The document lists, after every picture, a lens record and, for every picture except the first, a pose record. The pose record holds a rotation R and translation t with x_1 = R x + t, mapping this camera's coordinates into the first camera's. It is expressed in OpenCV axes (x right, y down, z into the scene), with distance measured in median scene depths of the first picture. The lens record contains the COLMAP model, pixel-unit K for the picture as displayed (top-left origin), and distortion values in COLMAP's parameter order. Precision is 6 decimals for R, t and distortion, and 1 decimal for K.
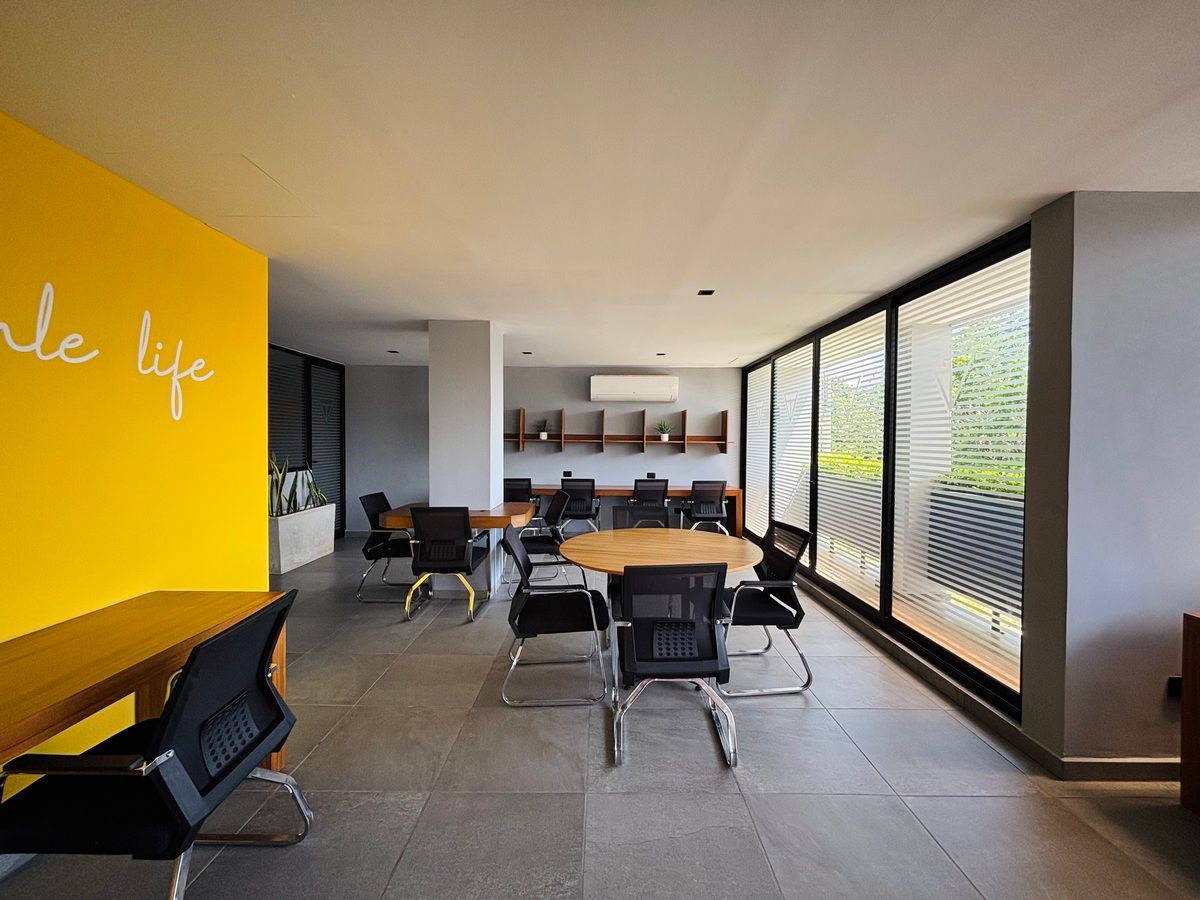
lens RADIAL K [[486.5, 0, 598.7], [0, 486.5, 449.7], [0, 0, 1]] dist [0.007811, -0.000044]
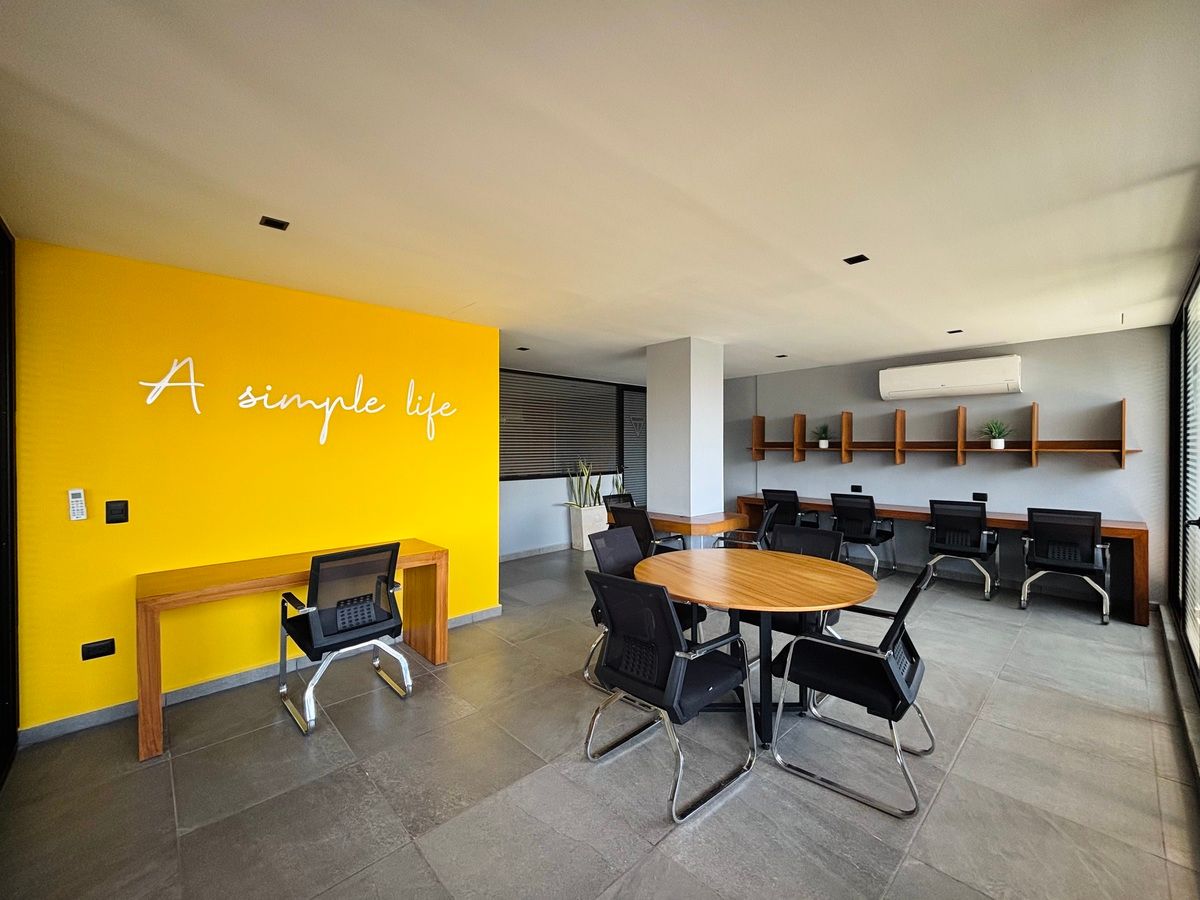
lens RADIAL K [[486.5, 0, 596.3], [0, 486.5, 450.7], [0, 0, 1]] dist [0.007811, -0.000044]
pose [[0.686117, -0.005242, -0.727473, 0.269227], [-0.007077, 0.999879, -0.013880, -0.001407], [0.727457, 0.014672, 0.685996, 0.091612]]
